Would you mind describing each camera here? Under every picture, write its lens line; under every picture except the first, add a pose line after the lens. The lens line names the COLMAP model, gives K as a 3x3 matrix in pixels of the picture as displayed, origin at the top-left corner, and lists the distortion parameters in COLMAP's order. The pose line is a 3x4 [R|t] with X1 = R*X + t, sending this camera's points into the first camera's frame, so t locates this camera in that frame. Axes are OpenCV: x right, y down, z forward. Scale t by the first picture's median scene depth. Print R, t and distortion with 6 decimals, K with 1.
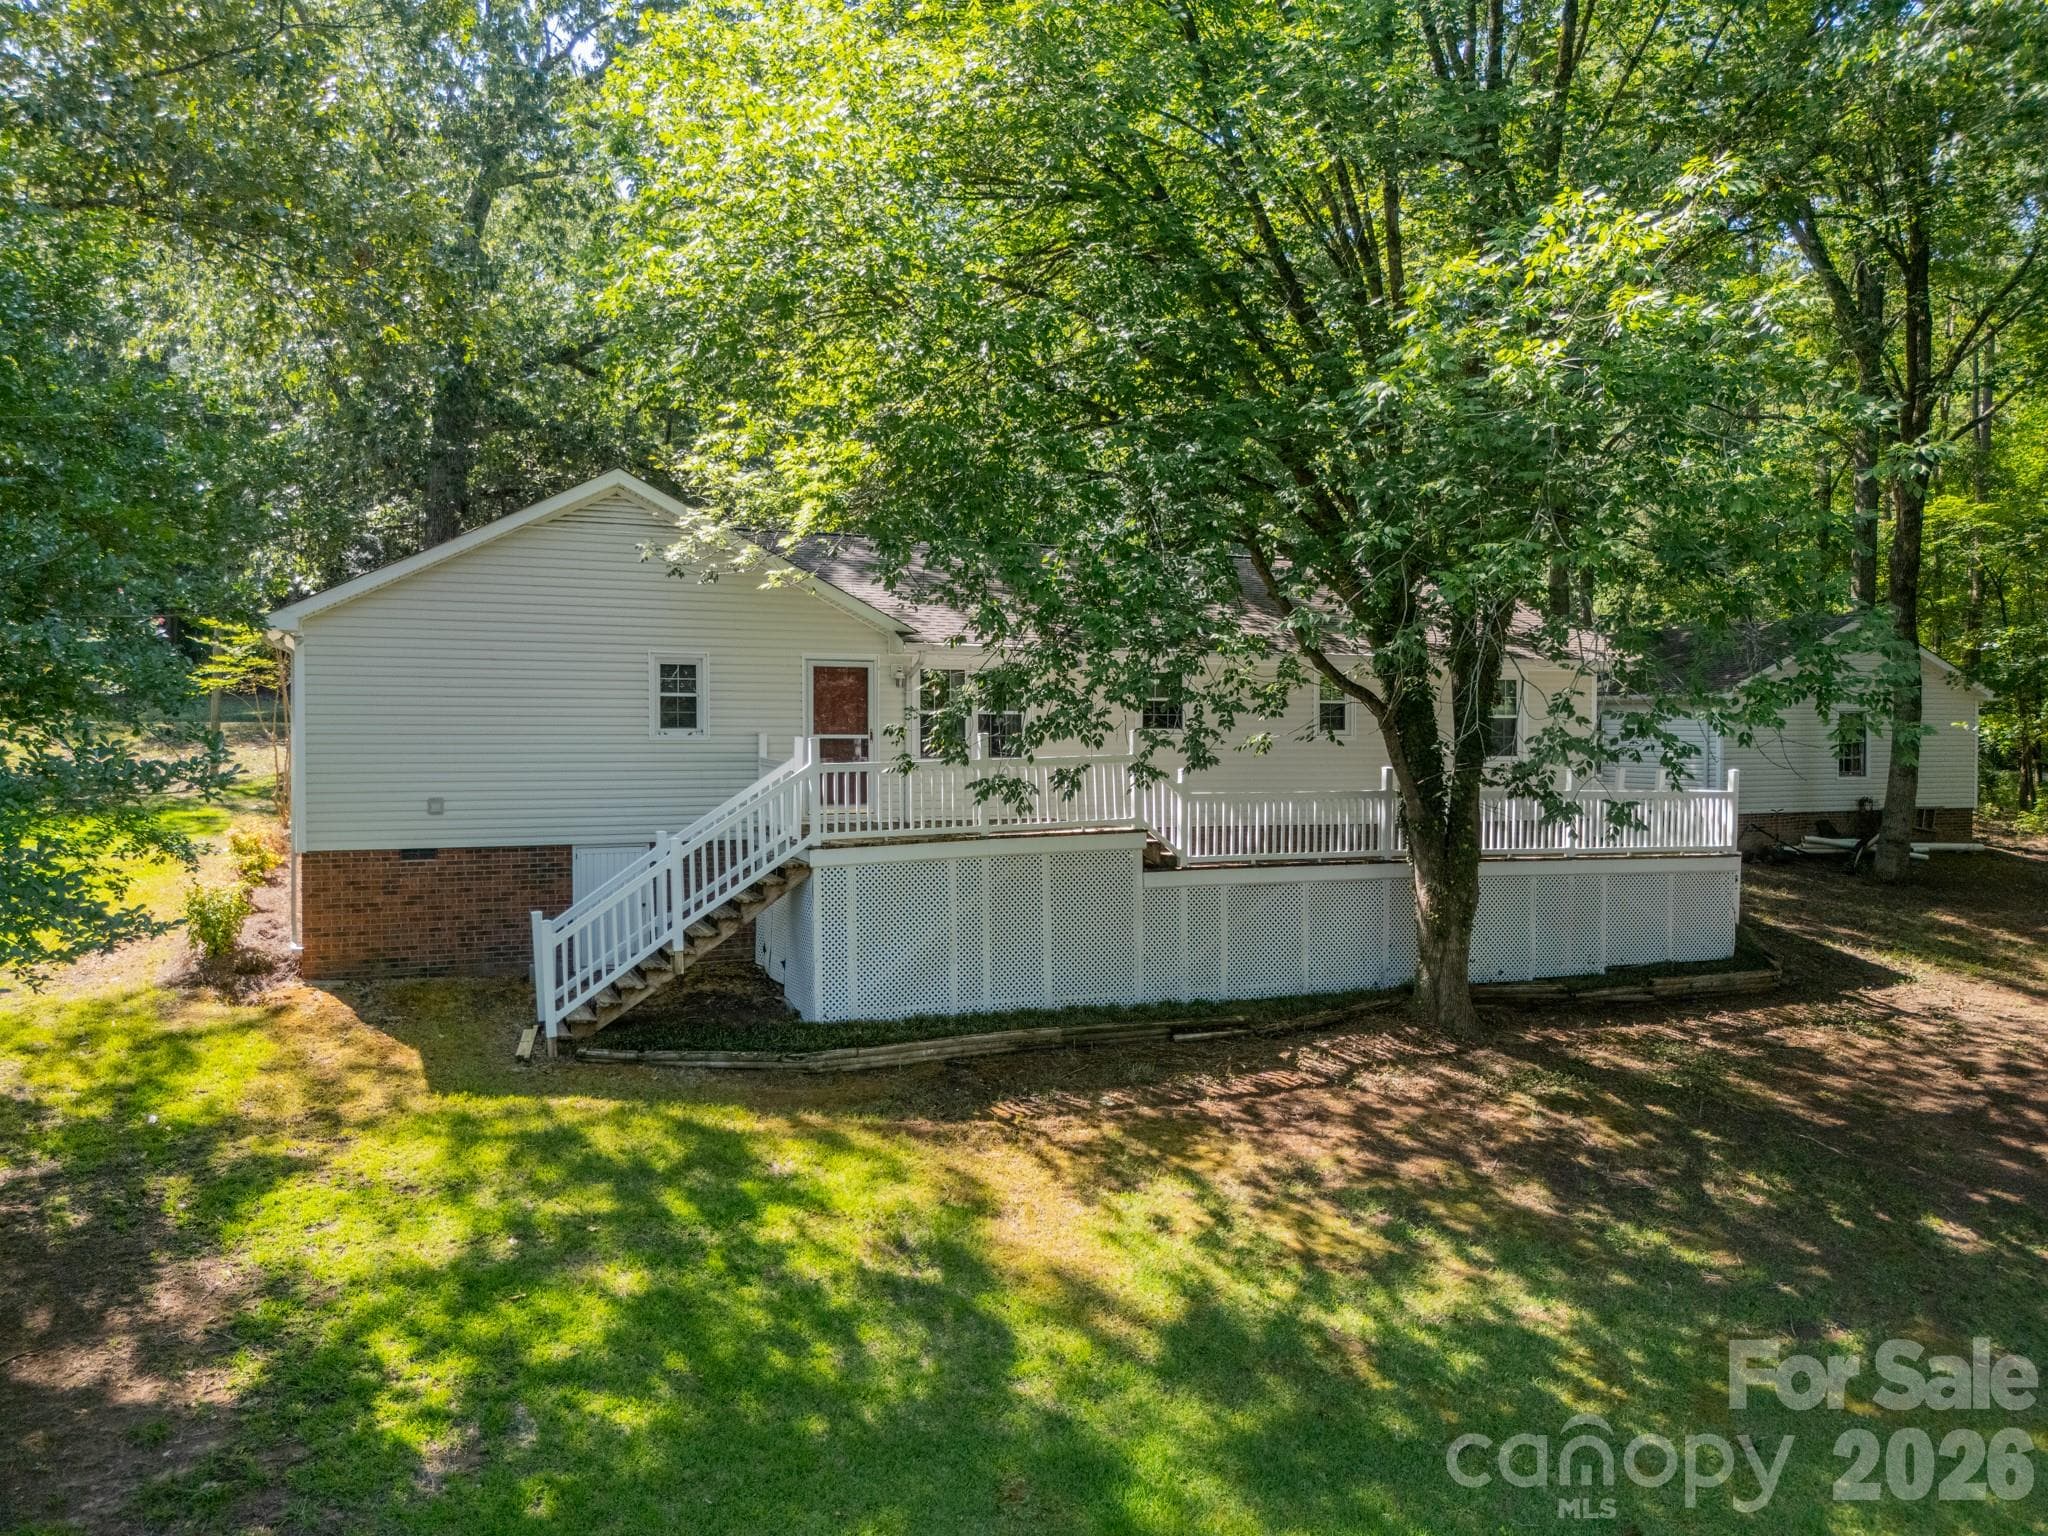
lens RADIAL K [[1500.0, 0, 1039.6], [0, 1500.0, 770.6], [0, 0, 1]] dist [0.062565, -0.059840]
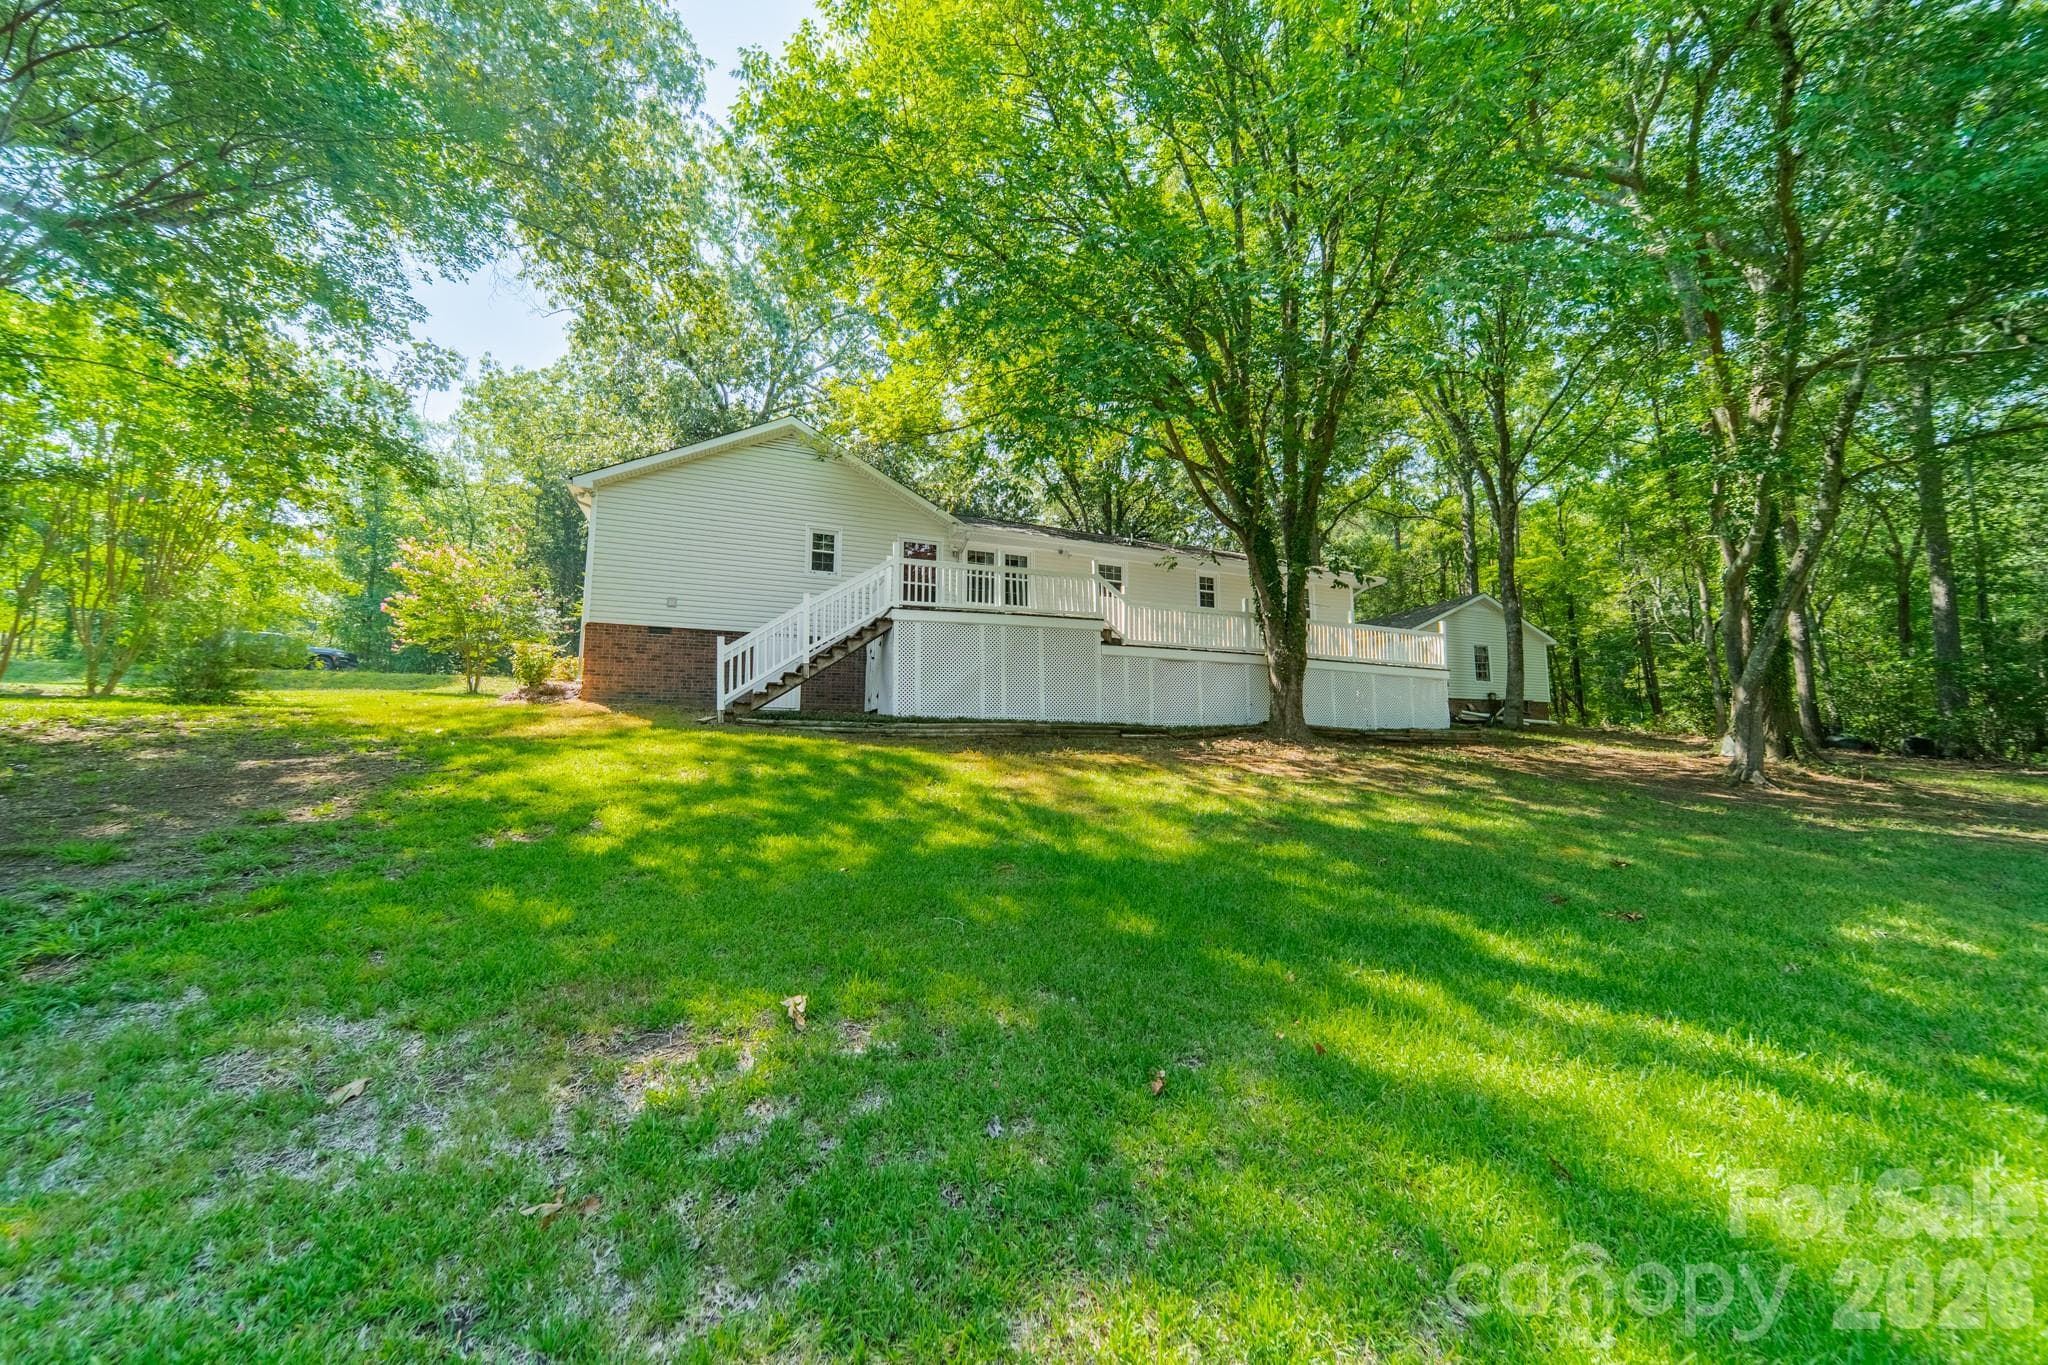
lens RADIAL K [[722.0, 0, 1033.6], [0, 722.0, 683.6], [0, 0, 1]] dist [0.004154, -0.000686]
pose [[0.999918, -0.002075, -0.012633, 0.007464], [0.000438, 0.991740, -0.128260, 0.263957], [0.012795, 0.128244, 0.991660, 0.287983]]
